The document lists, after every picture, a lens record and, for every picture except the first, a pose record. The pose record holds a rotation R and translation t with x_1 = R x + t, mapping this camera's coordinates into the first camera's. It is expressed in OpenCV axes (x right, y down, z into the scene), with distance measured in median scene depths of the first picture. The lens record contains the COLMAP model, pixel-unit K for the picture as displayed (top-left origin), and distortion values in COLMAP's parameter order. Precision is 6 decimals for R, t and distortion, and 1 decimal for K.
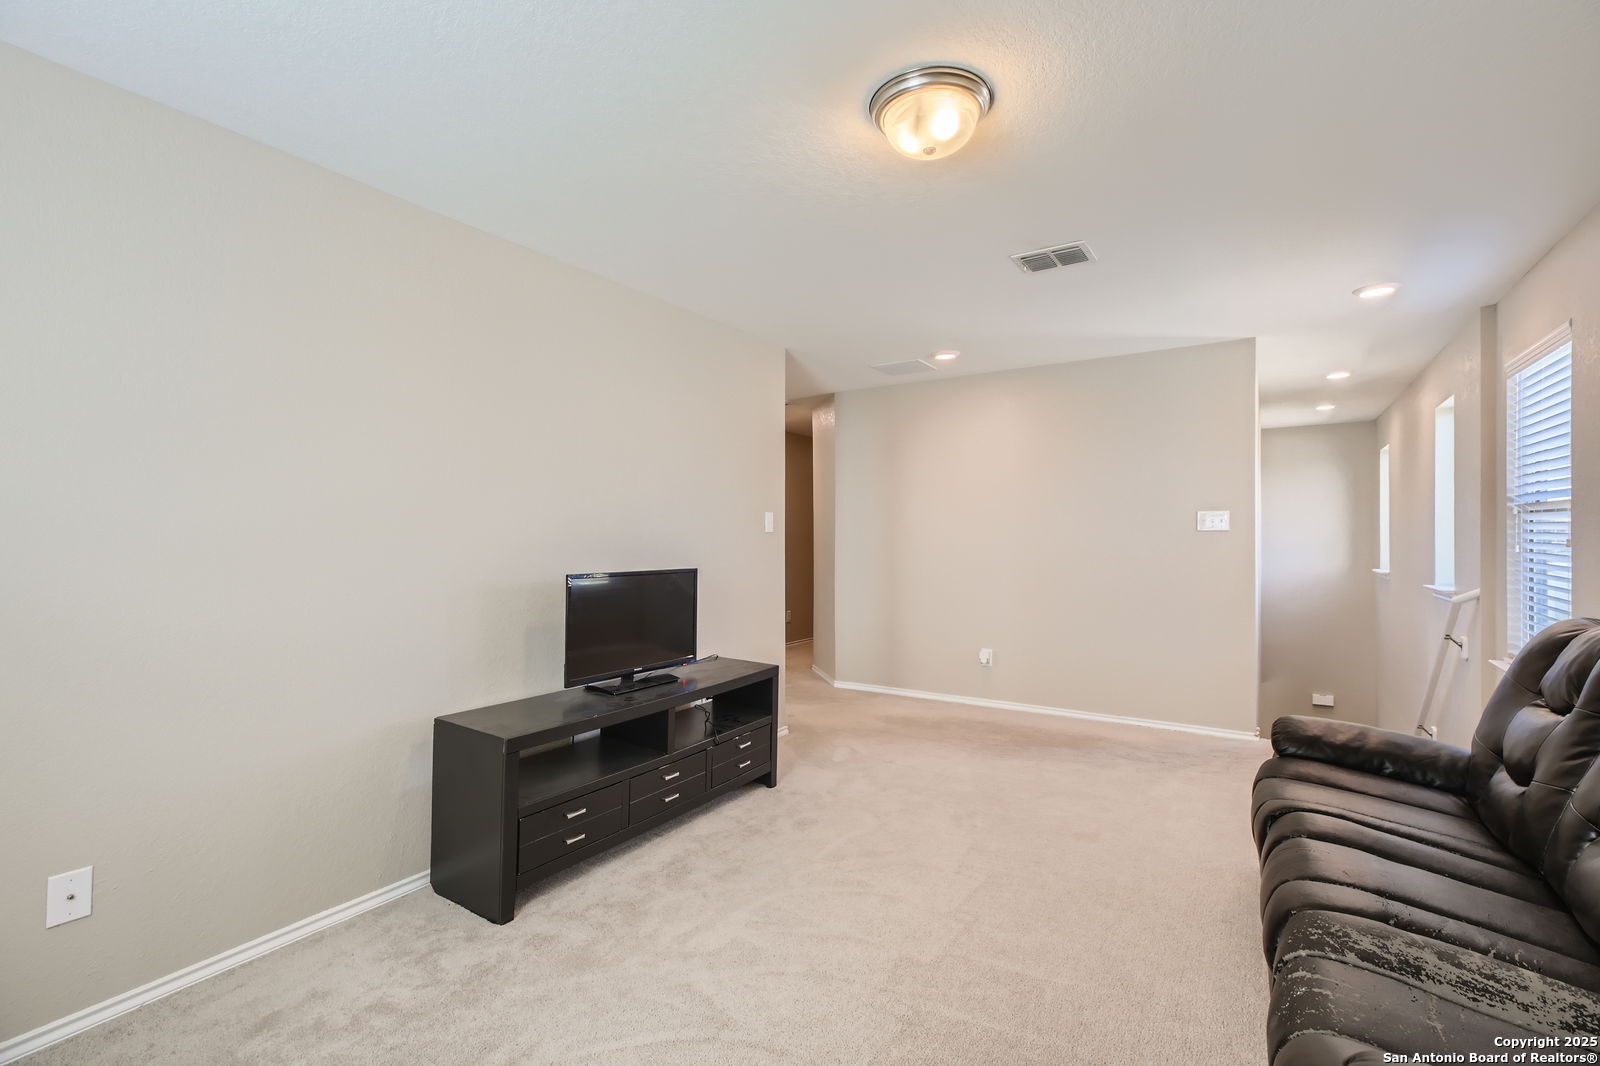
lens RADIAL K [[722.7, 0, 798.7], [0, 722.7, 536.5], [0, 0, 1]] dist [0.010889, 0.000631]
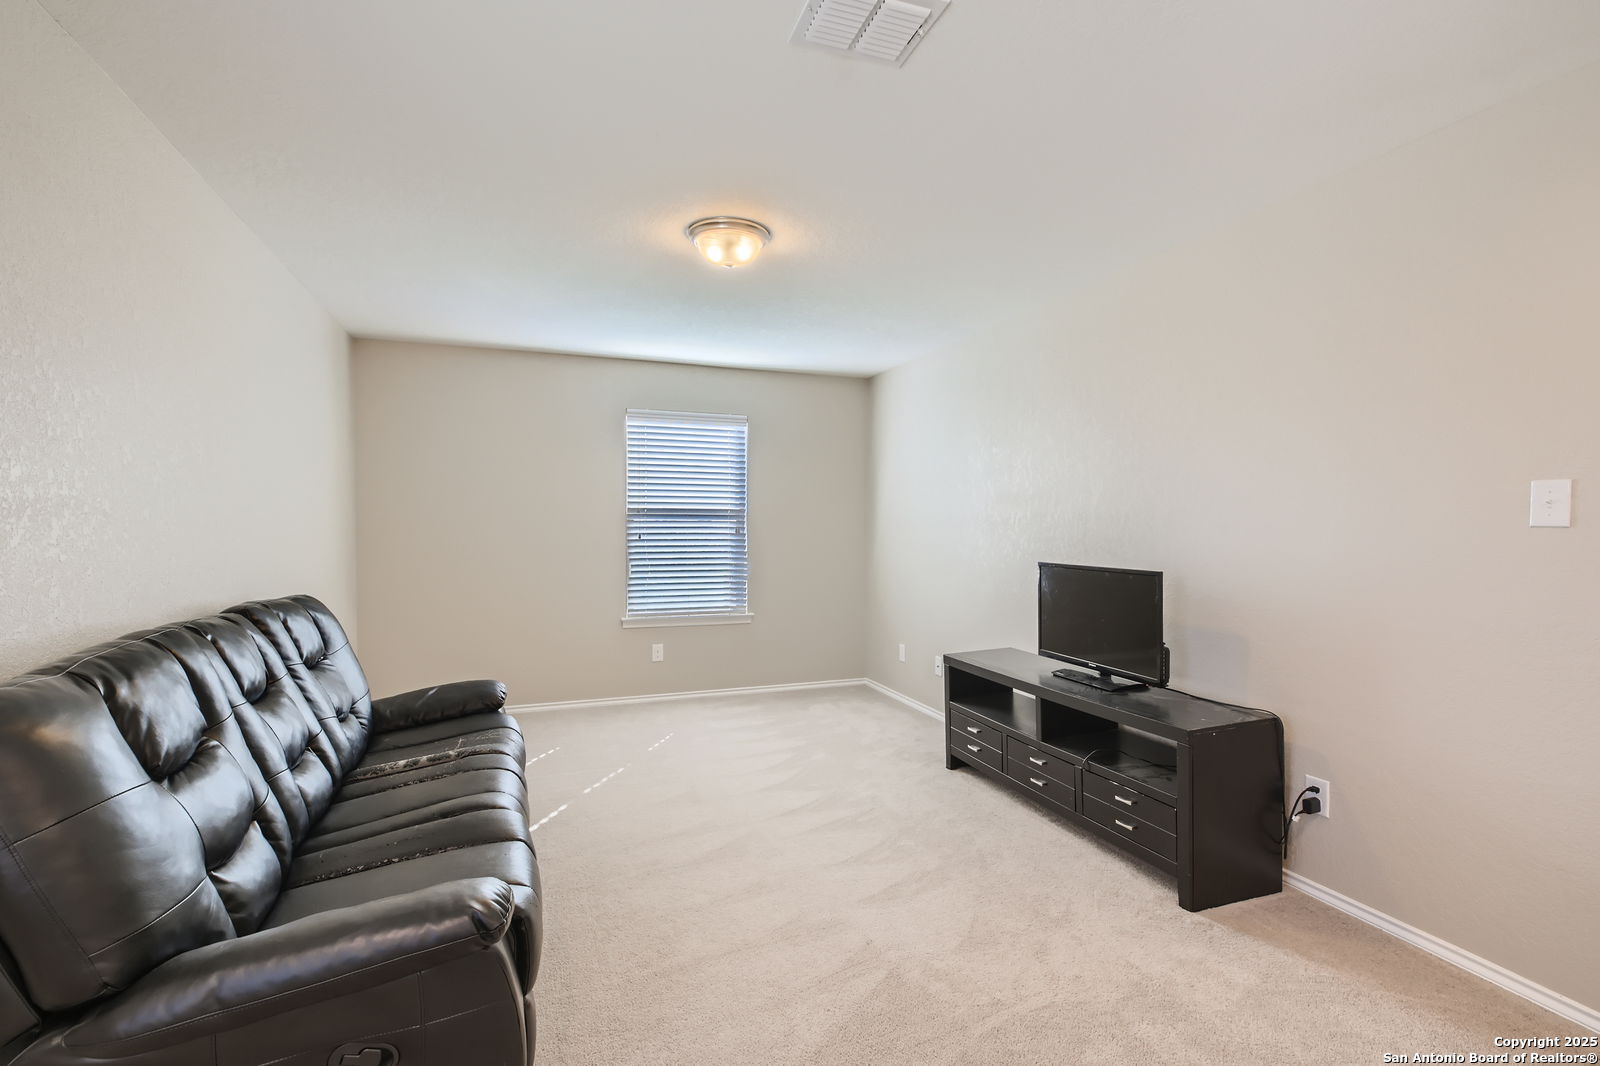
lens RADIAL K [[722.7, 0, 798.7], [0, 722.7, 536.5], [0, 0, 1]] dist [0.010889, 0.000631]
pose [[-0.611783, 0.000141, -0.791025, 0.772208], [-0.002816, 0.999993, 0.002356, 0.004689], [0.791020, 0.003669, -0.611779, 1.223571]]
